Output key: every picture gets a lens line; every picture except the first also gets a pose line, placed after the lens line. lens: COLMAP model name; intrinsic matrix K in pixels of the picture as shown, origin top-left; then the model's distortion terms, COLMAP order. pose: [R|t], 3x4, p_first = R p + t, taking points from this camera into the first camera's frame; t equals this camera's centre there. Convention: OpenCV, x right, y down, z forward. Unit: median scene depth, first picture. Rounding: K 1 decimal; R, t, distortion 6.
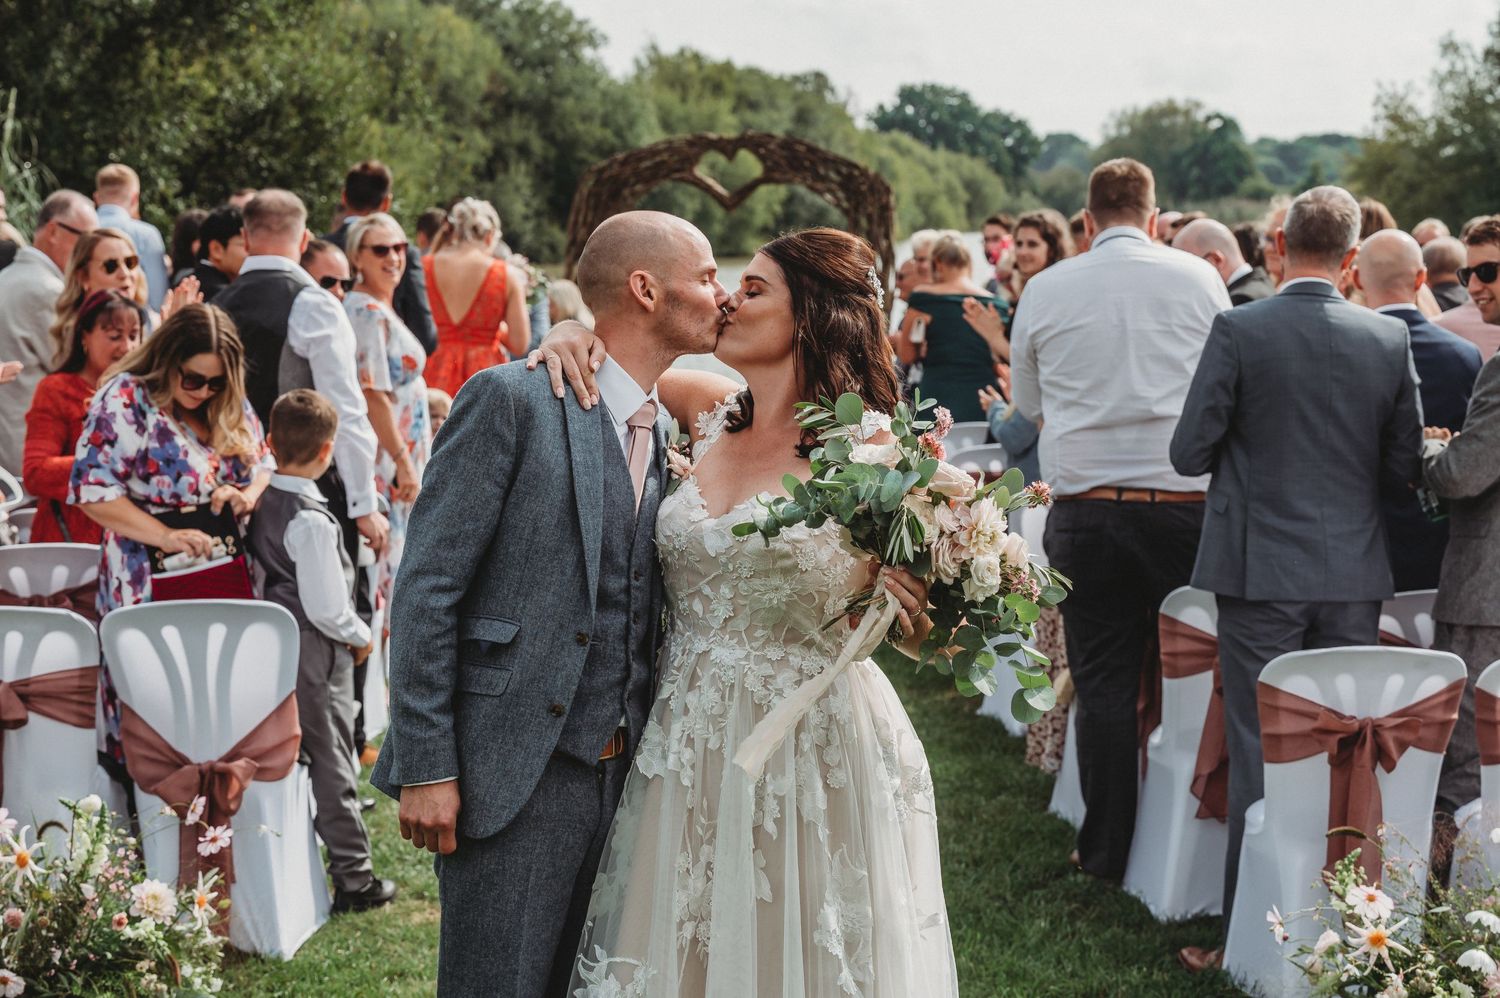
lens RADIAL K [[2928.2, 0, 750.0], [0, 2928.2, 499.0], [0, 0, 1]] dist [0.012396, 0.106099]
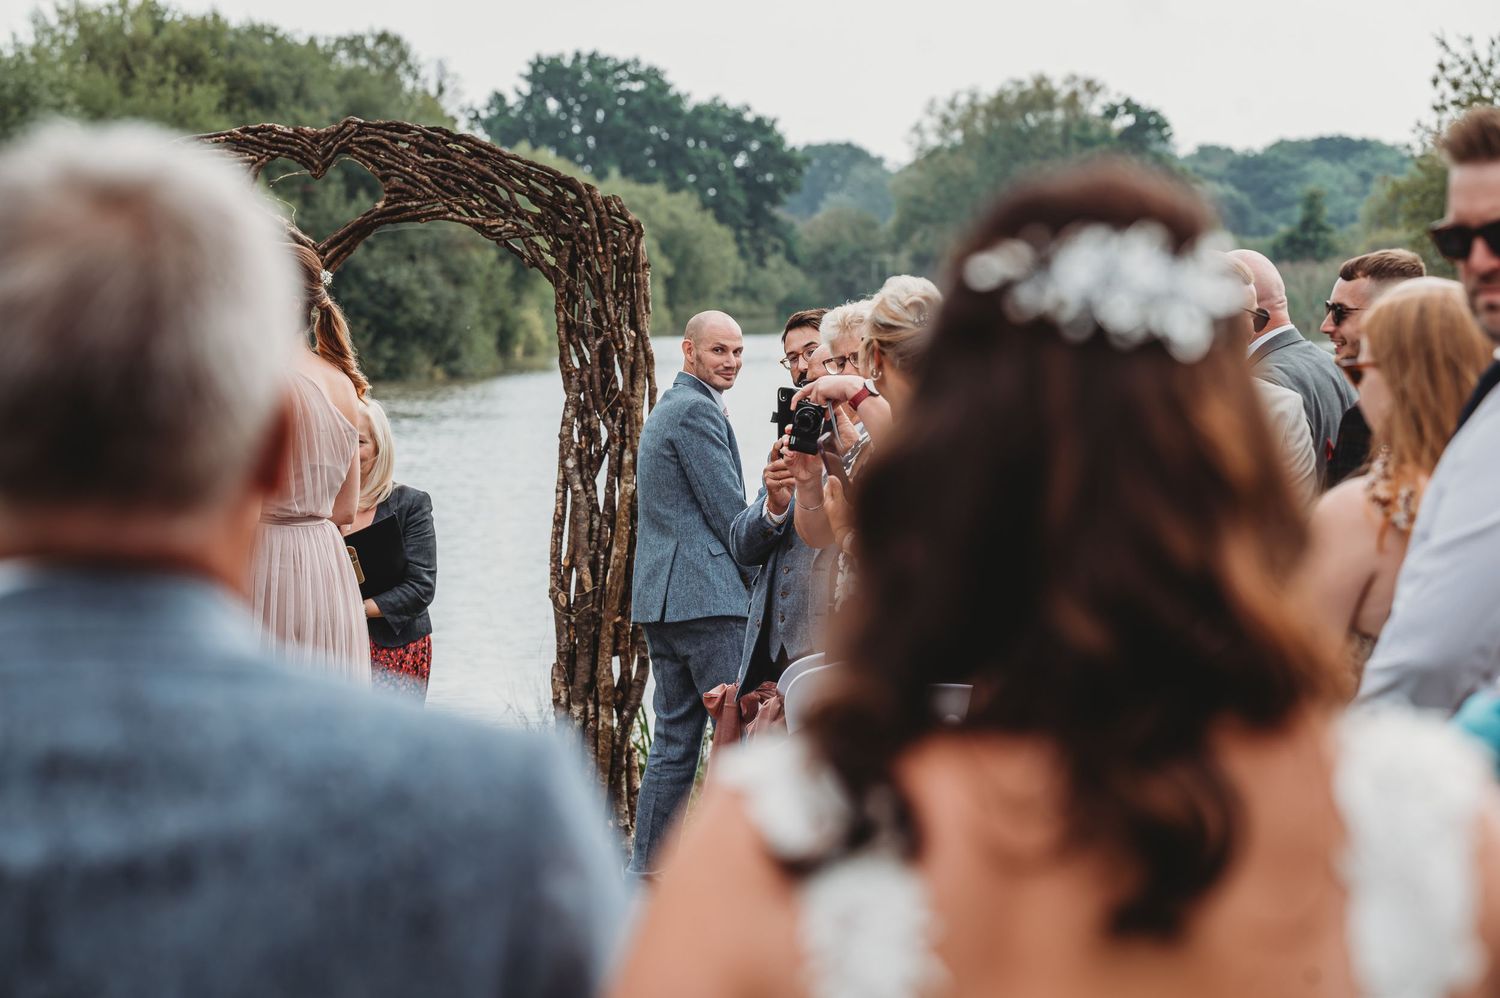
lens RADIAL K [[5561.1, 0, 750.0], [0, 5561.1, 499.0], [0, 0, 1]] dist [0.025112, -1.609911]
pose [[0.995892, -0.021414, 0.087983, -0.055993], [0.026762, 0.997836, -0.060057, -0.004301], [-0.086507, 0.062164, 0.994310, 0.154704]]
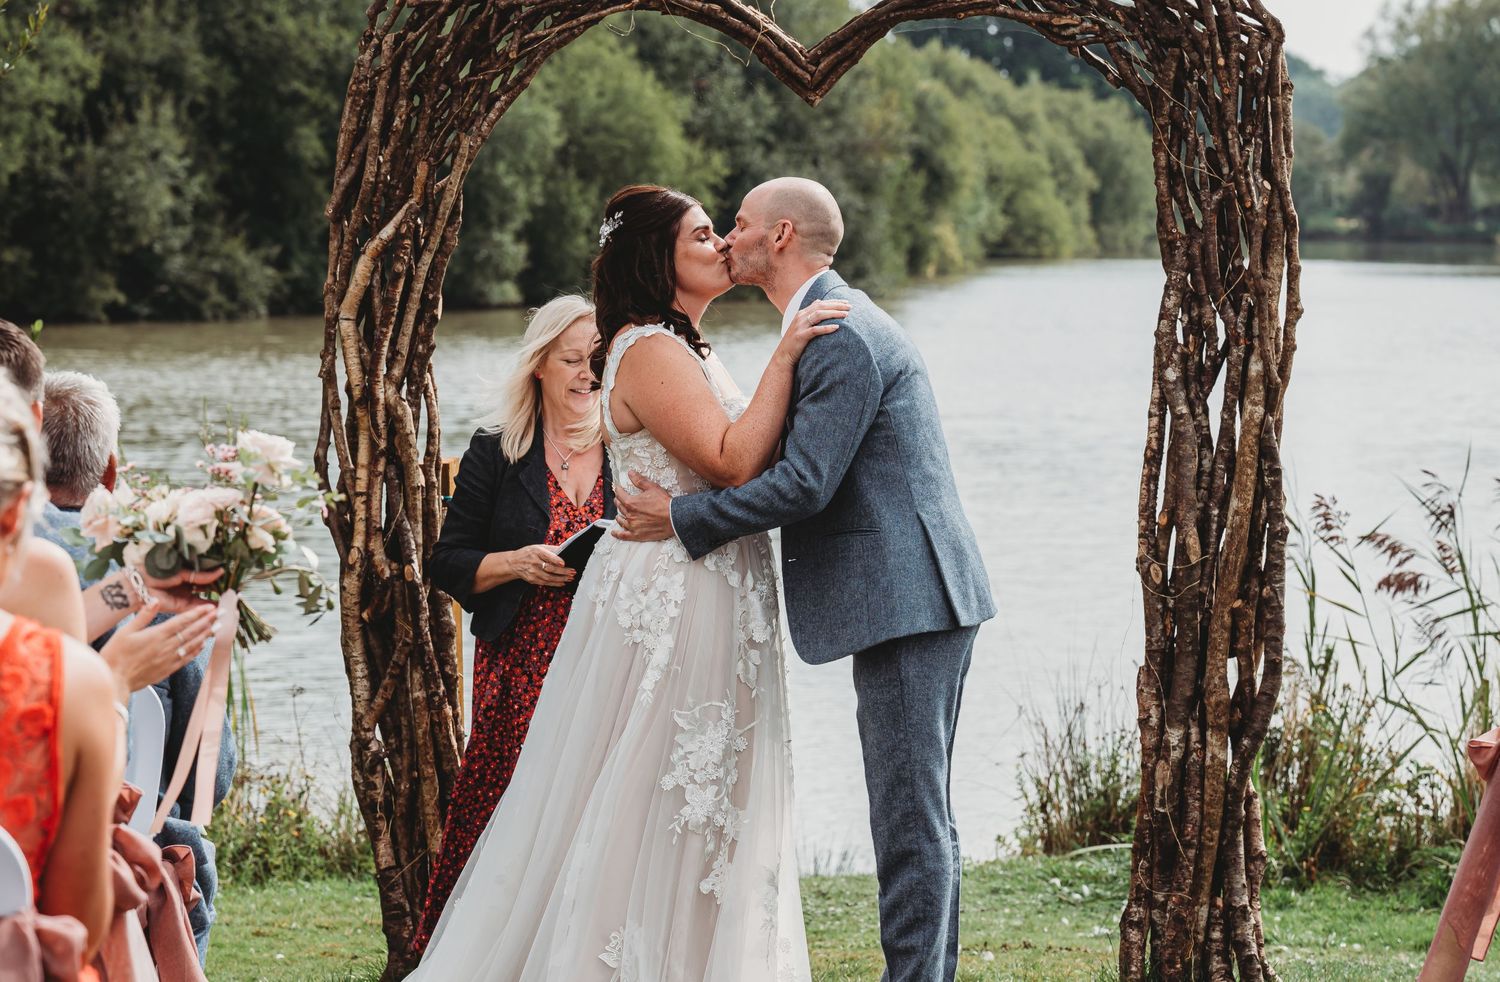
lens RADIAL K [[6130.5, 0, 798.6], [0, 6130.5, 535.8], [0, 0, 1]] dist [-0.106624, 3.816057]
pose [[0.999639, -0.005201, 0.026360, -0.084554], [0.006385, 0.998964, -0.045058, -0.045218], [-0.026098, 0.045211, 0.998637, 0.881958]]
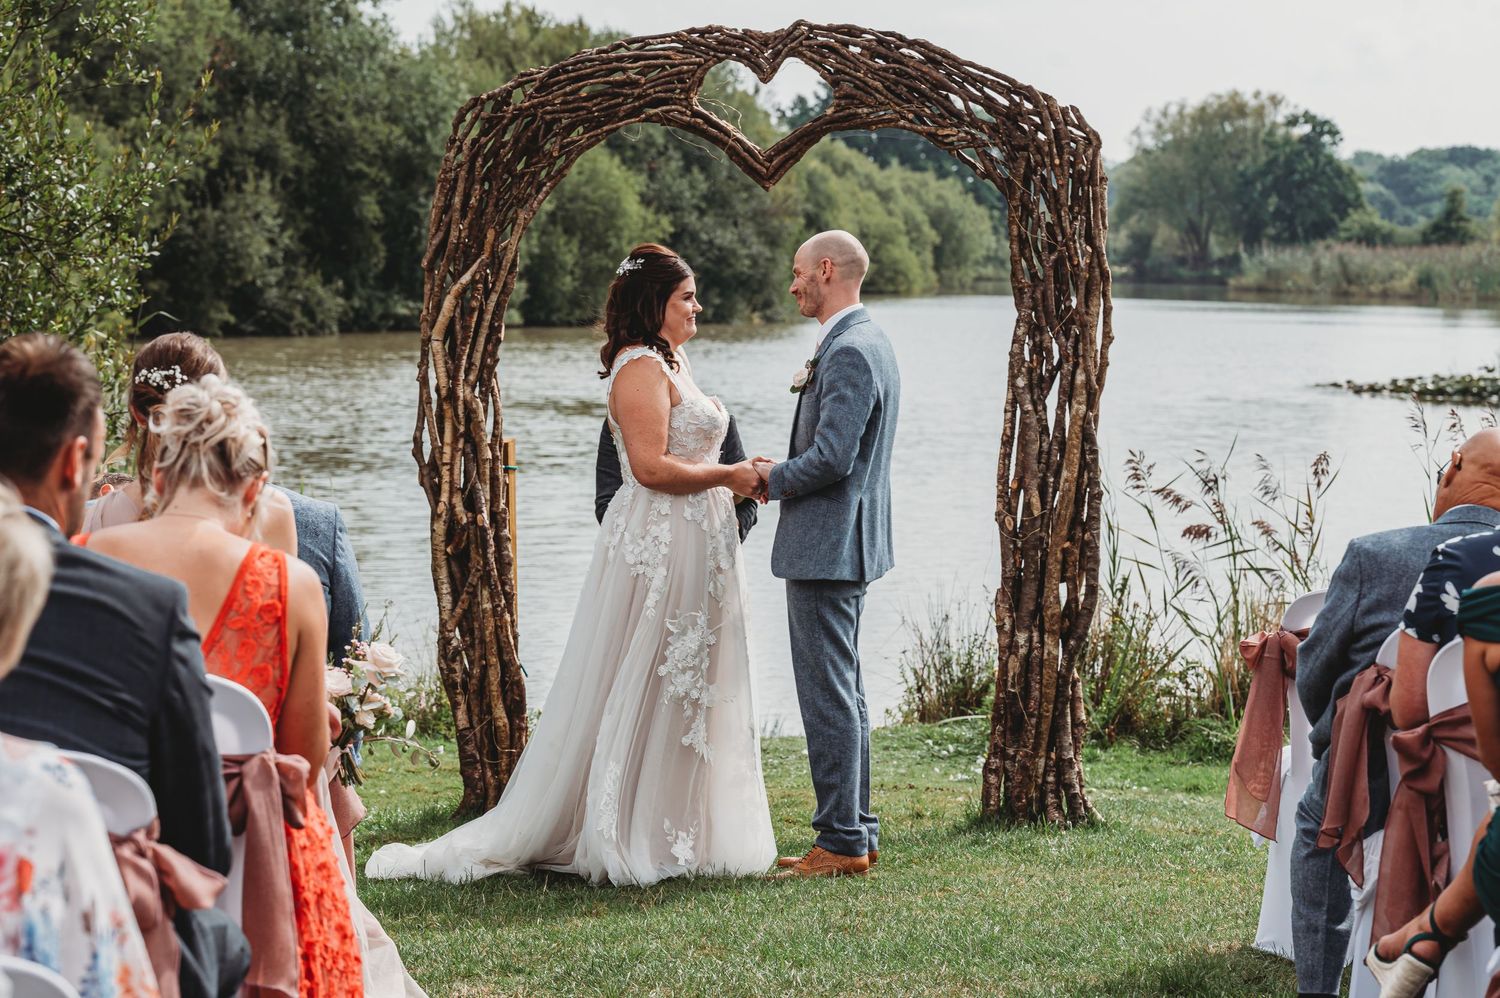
lens RADIAL K [[4456.0, 0, 750.0], [0, 4456.0, 499.0], [0, 0, 1]] dist [-0.078510, -0.722663]
pose [[0.999454, -0.000402, 0.033043, -0.104661], [0.001856, 0.999030, -0.043991, -0.042976], [-0.032993, 0.044029, 0.998485, 0.822014]]
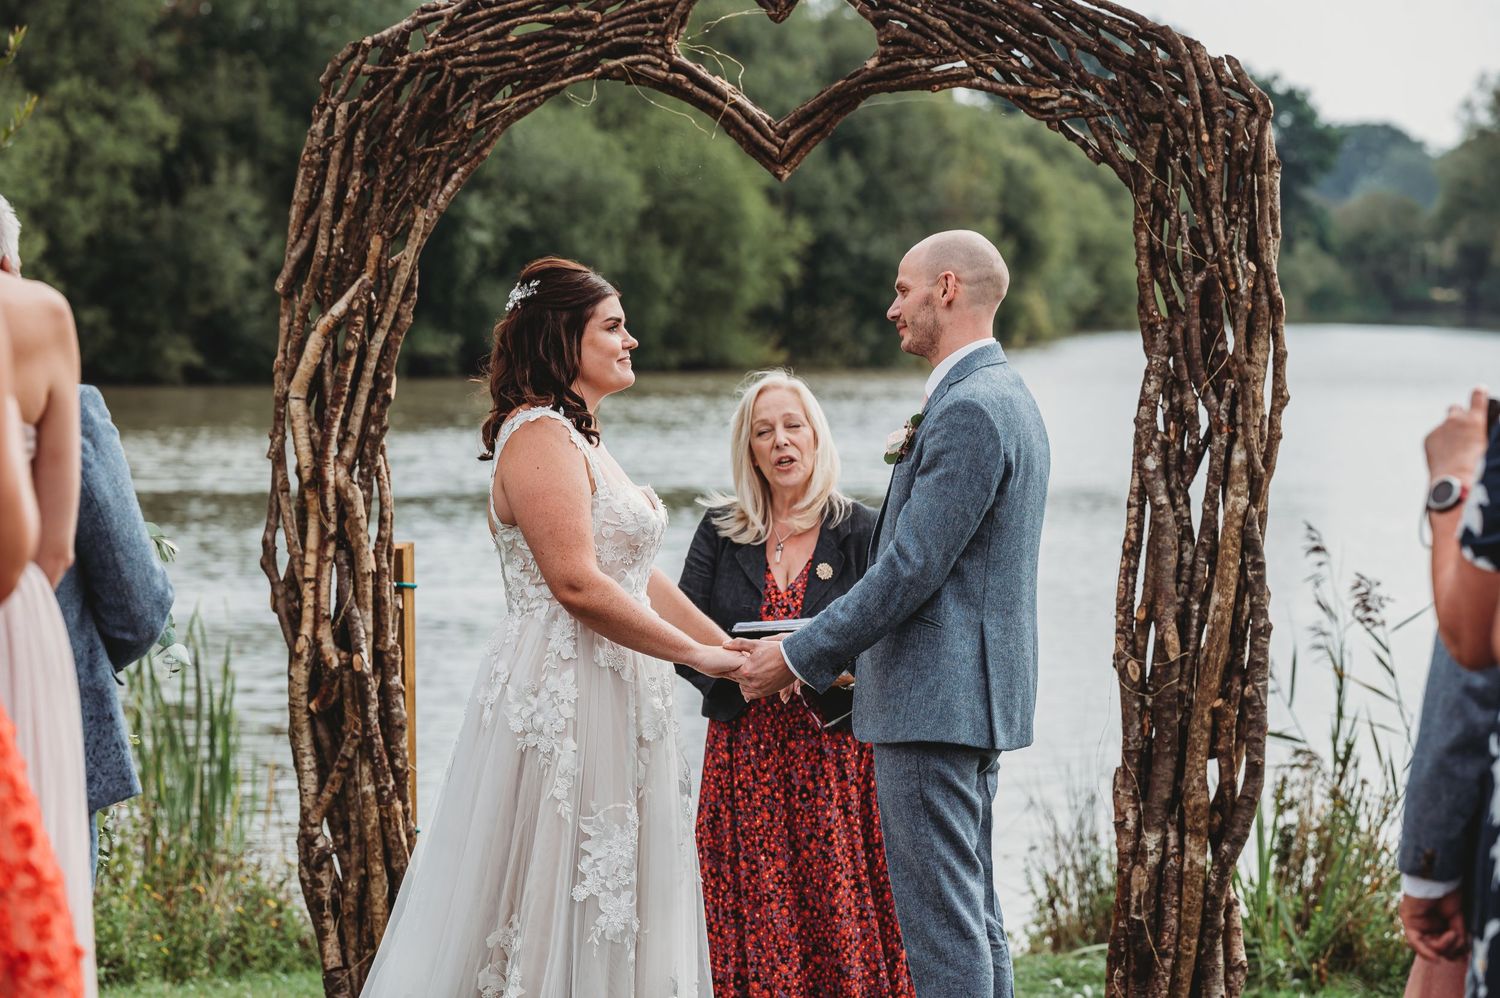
lens RADIAL K [[6166.1, 0, 747.1], [0, 6166.1, 540.3], [0, 0, 1]] dist [0.000069, -2.615456]
pose [[0.999987, 0.003840, 0.003494, -0.038837], [-0.003640, 0.998450, -0.055528, -0.056423], [-0.003702, 0.055514, 0.998451, 0.954052]]
